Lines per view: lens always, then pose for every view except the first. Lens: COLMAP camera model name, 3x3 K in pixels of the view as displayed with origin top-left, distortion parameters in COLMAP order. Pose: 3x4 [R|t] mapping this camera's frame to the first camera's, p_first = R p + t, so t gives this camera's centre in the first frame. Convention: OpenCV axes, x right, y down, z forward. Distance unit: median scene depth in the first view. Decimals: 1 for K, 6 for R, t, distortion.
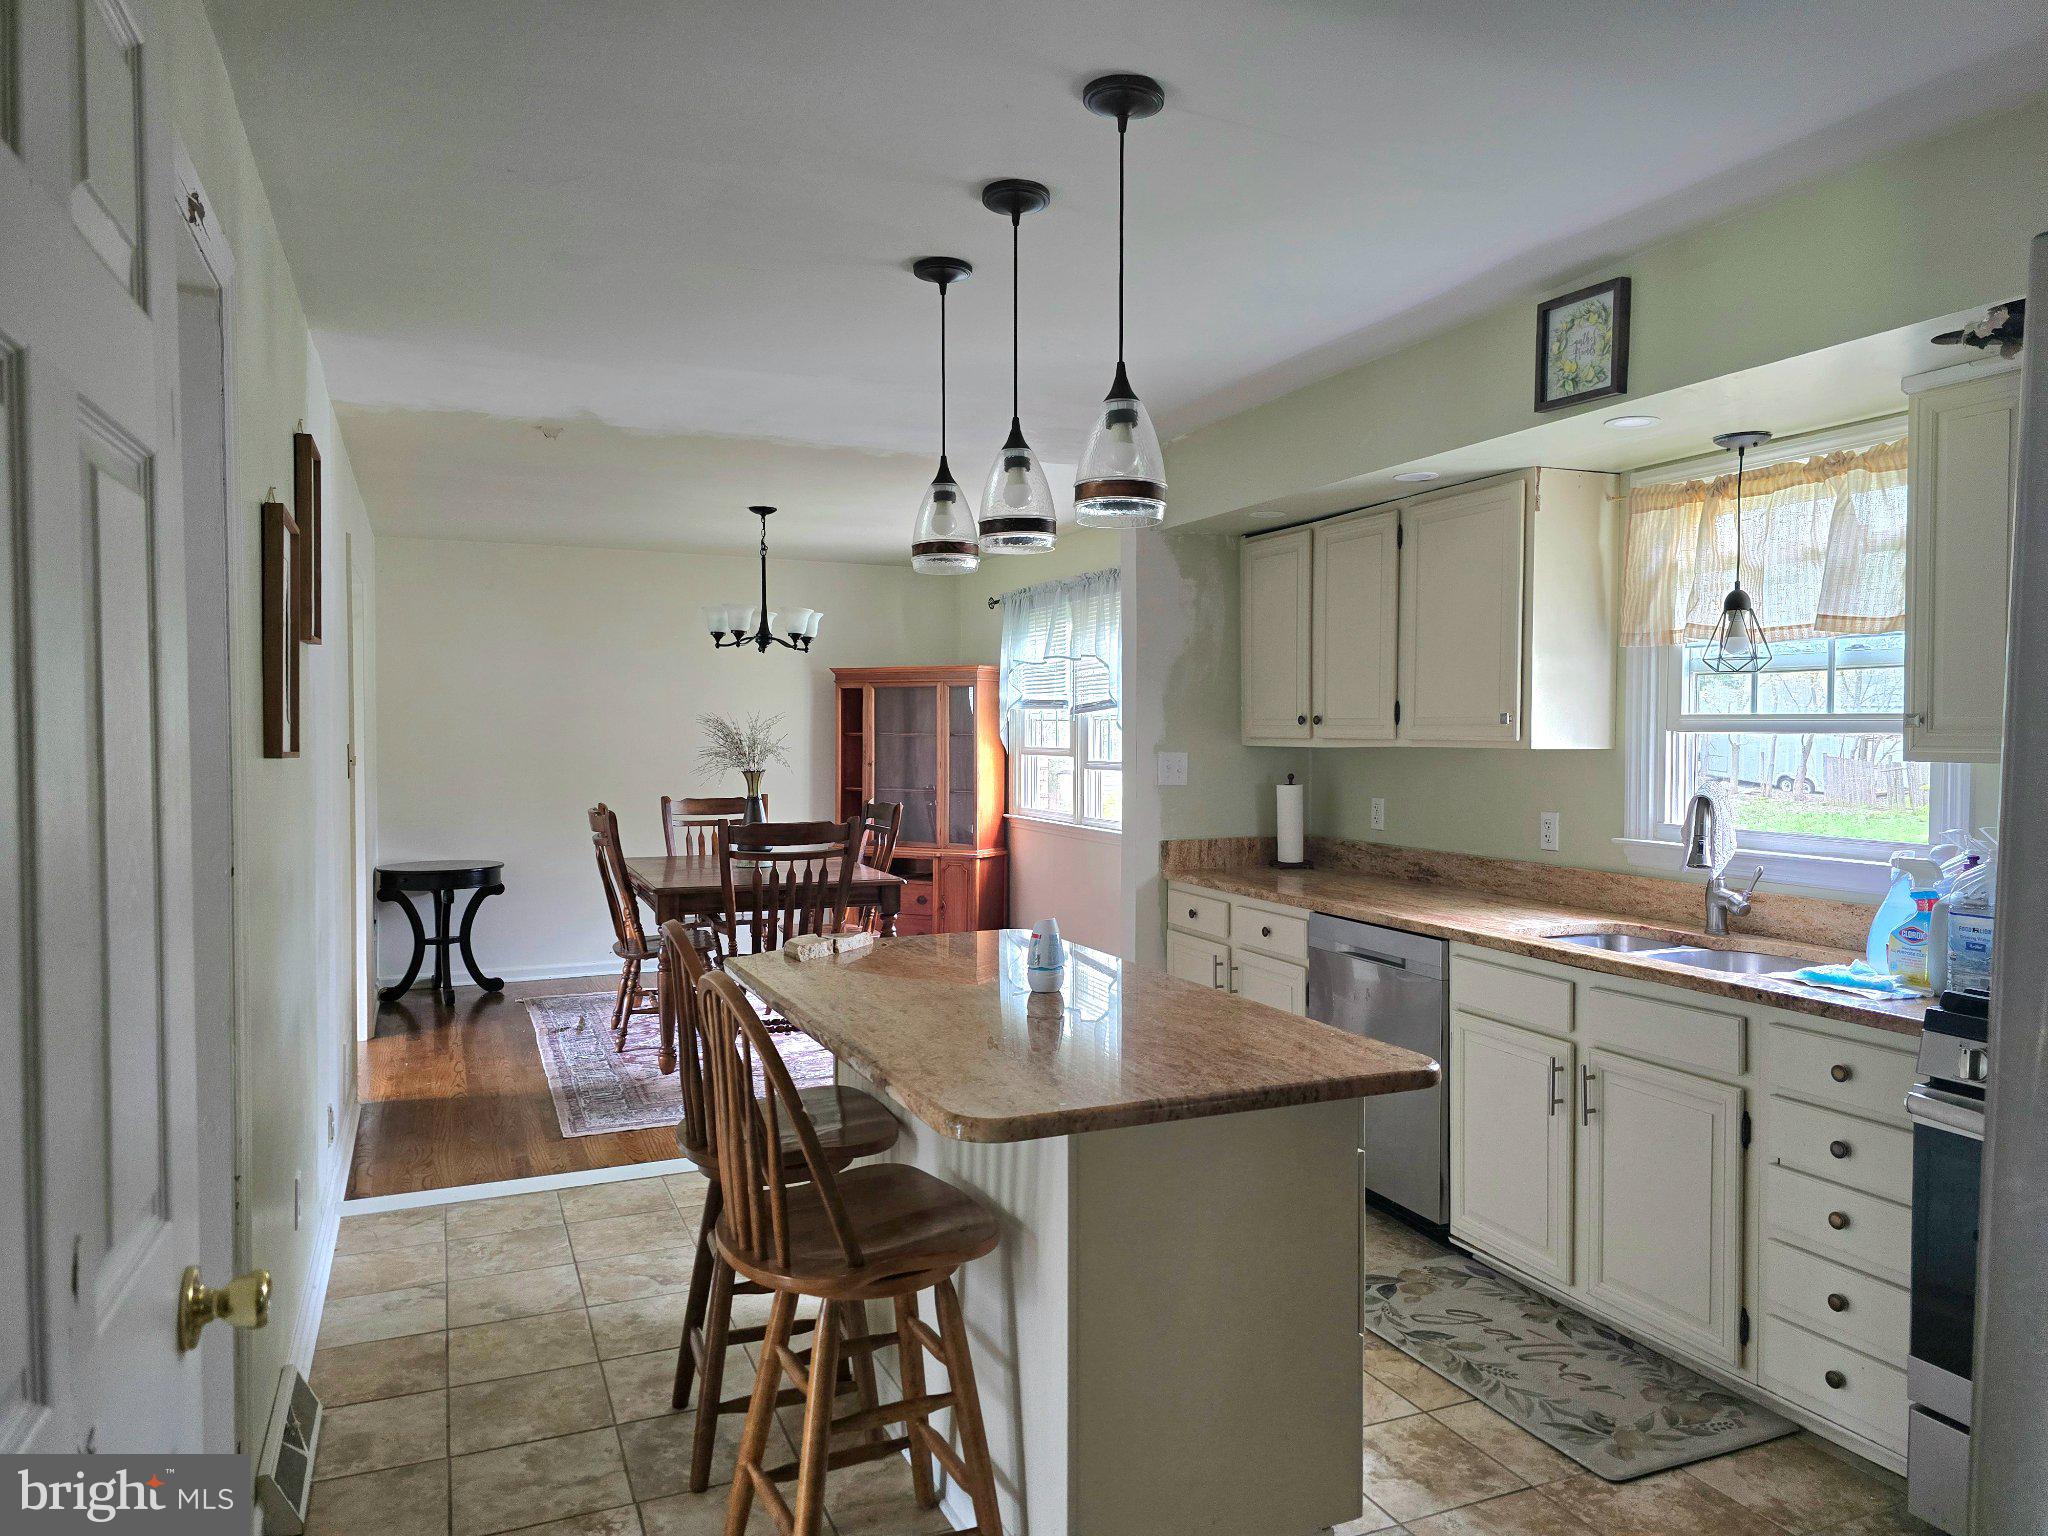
lens RADIAL K [[1341.9, 0, 1041.5], [0, 1341.9, 772.5], [0, 0, 1]] dist [0.077855, -0.075080]
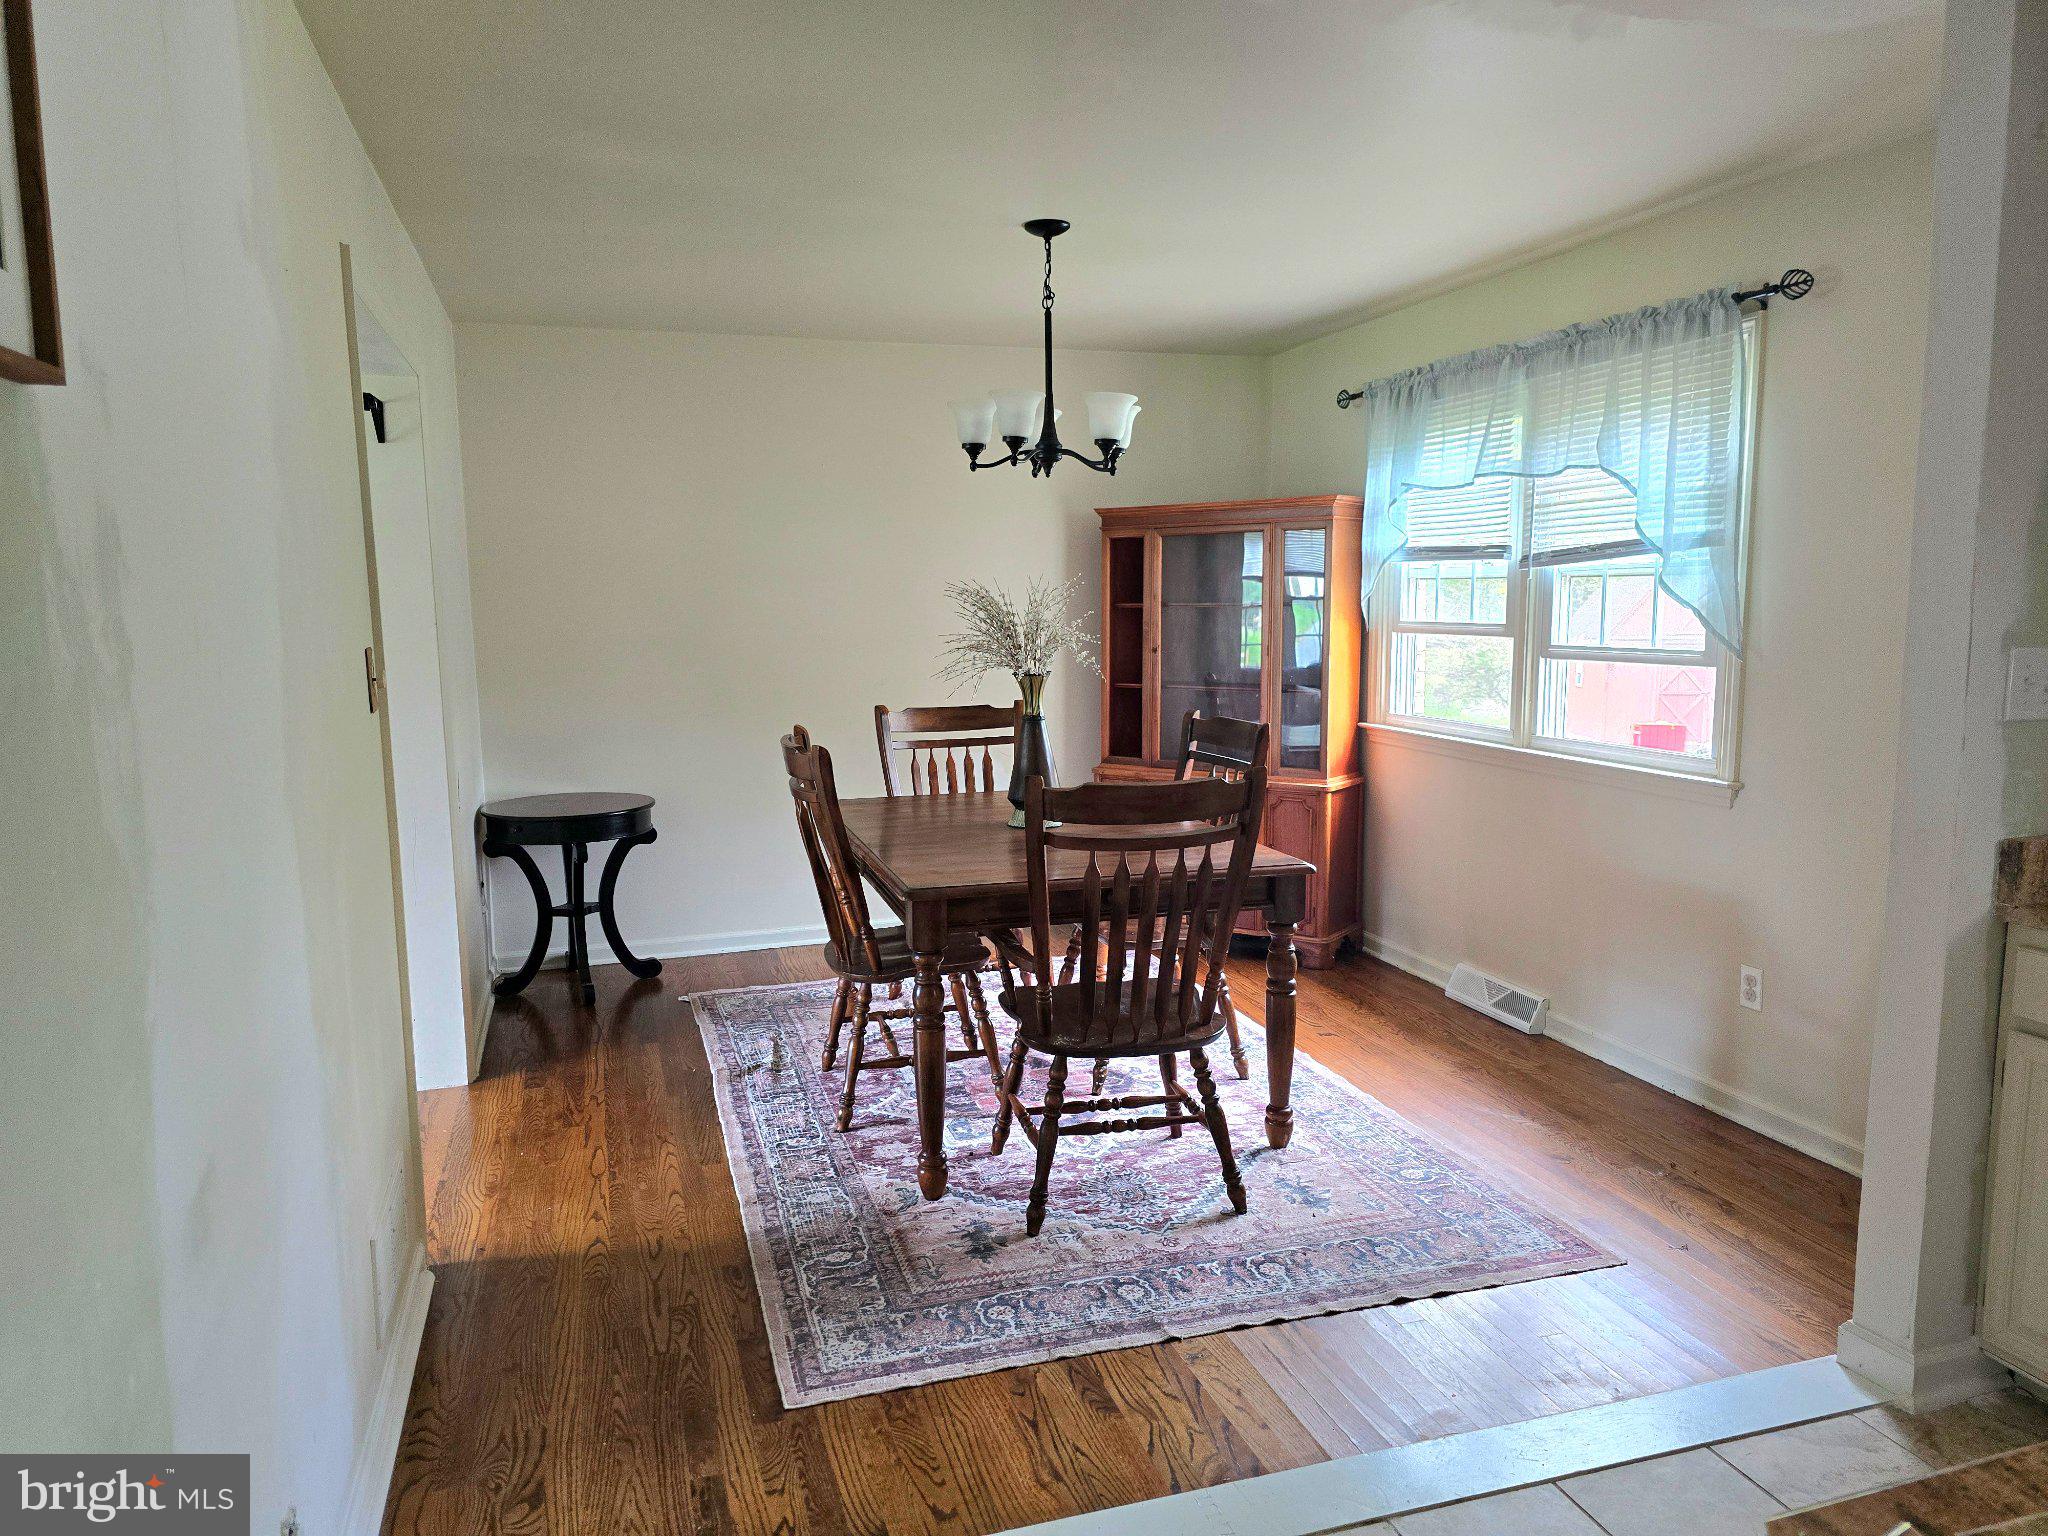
lens RADIAL K [[1392.9, 0, 1019.7], [0, 1392.9, 794.2], [0, 0, 1]] dist [0.099846, -0.085179]
pose [[0.992588, 0.004841, -0.121436, -0.129248], [0.009025, 0.993511, 0.113376, -0.016660], [0.121196, -0.113631, 0.986103, 0.328831]]
